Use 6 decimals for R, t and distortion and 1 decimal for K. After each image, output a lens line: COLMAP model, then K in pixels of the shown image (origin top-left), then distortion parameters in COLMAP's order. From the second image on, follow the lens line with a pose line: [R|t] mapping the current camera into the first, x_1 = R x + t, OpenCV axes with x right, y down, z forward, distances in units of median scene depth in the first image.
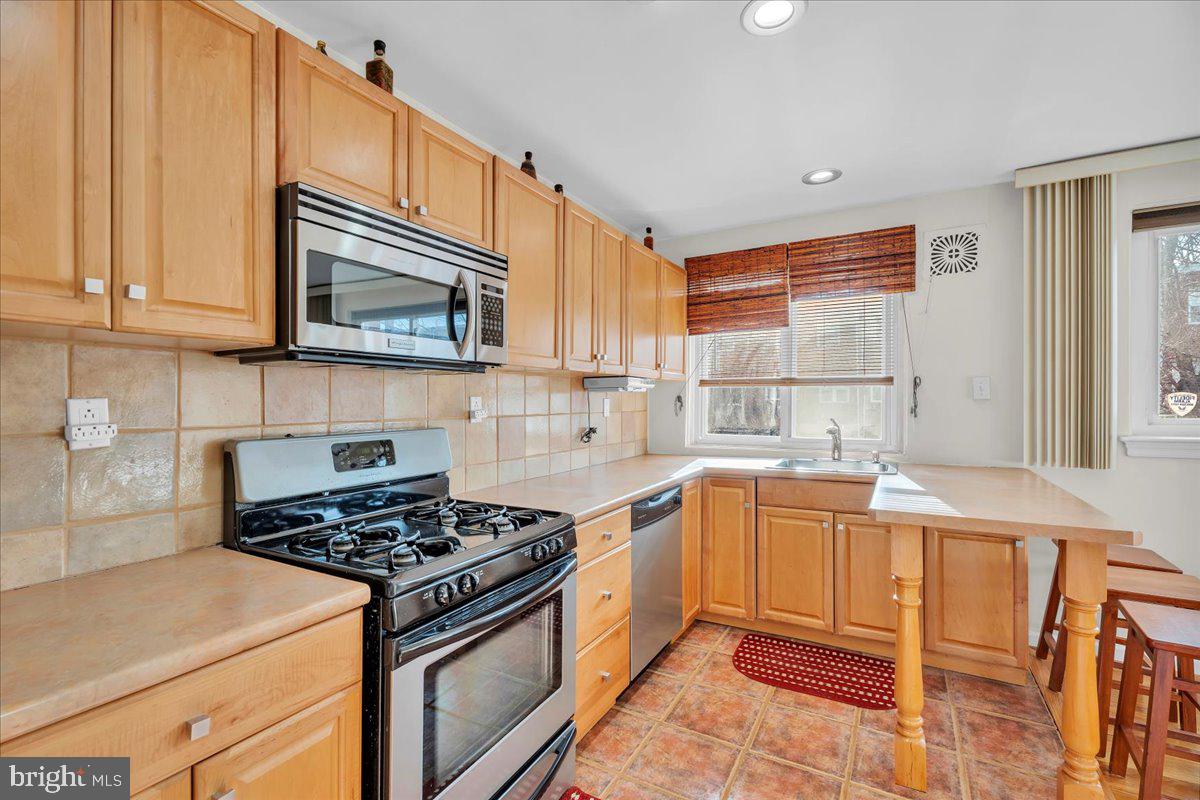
lens RADIAL K [[535.4, 0, 599.7], [0, 535.4, 401.2], [0, 0, 1]] dist [0.009830, -0.003556]
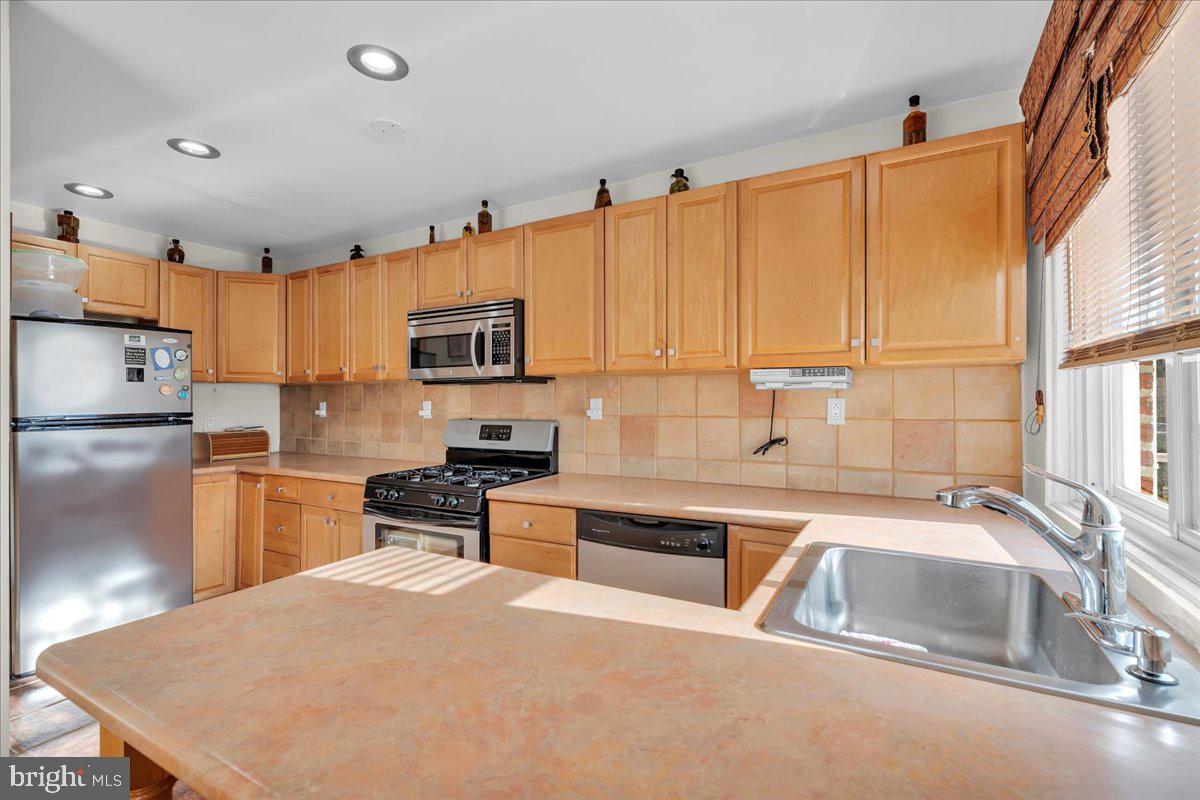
lens RADIAL K [[535.4, 0, 599.8], [0, 535.4, 396.6], [0, 0, 1]] dist [0.009830, -0.003556]
pose [[-0.021626, 0.000085, -0.999766, 1.257606], [0.007566, 0.999971, -0.000079, -0.015576], [0.999738, -0.007566, -0.021626, 1.311454]]
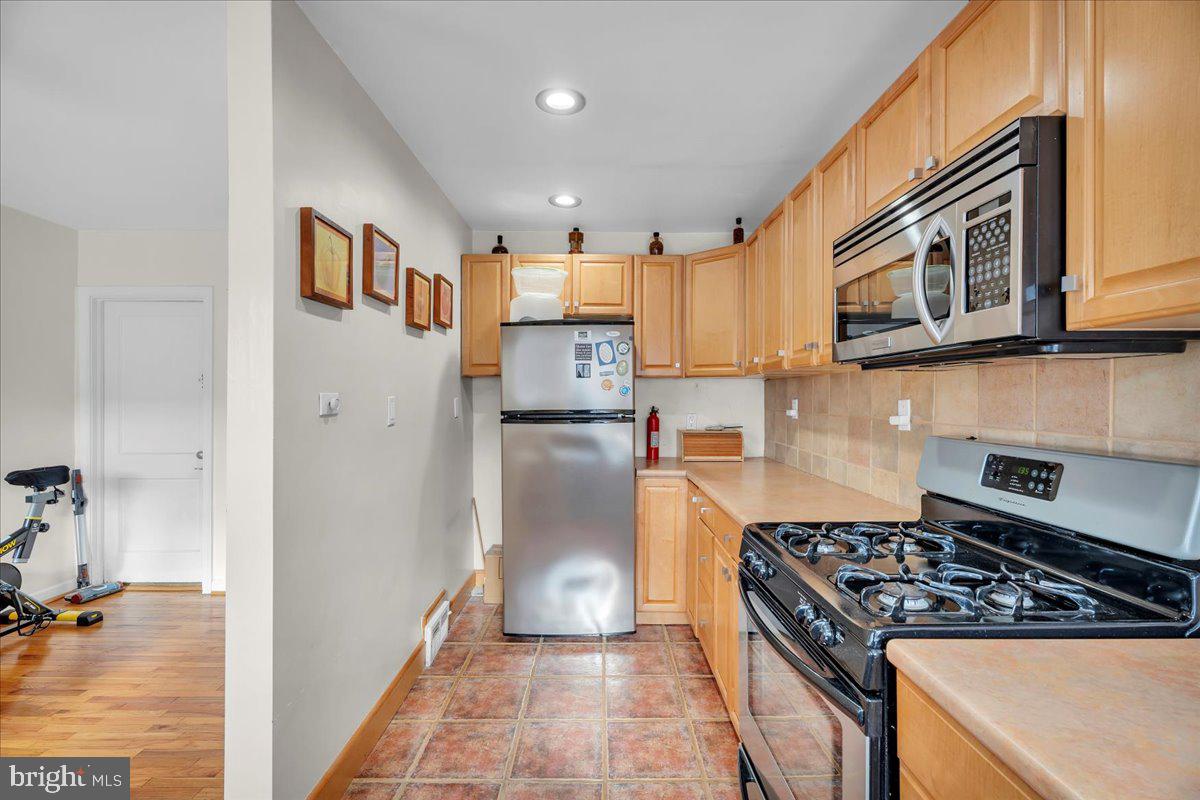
lens RADIAL K [[535.4, 0, 596.5], [0, 535.4, 396.5], [0, 0, 1]] dist [0.009830, -0.003556]
pose [[-0.879998, 0.004218, -0.474958, 0.429233], [0.004585, 0.999989, 0.000386, -0.014246], [0.474955, -0.001838, -0.880008, 1.313914]]
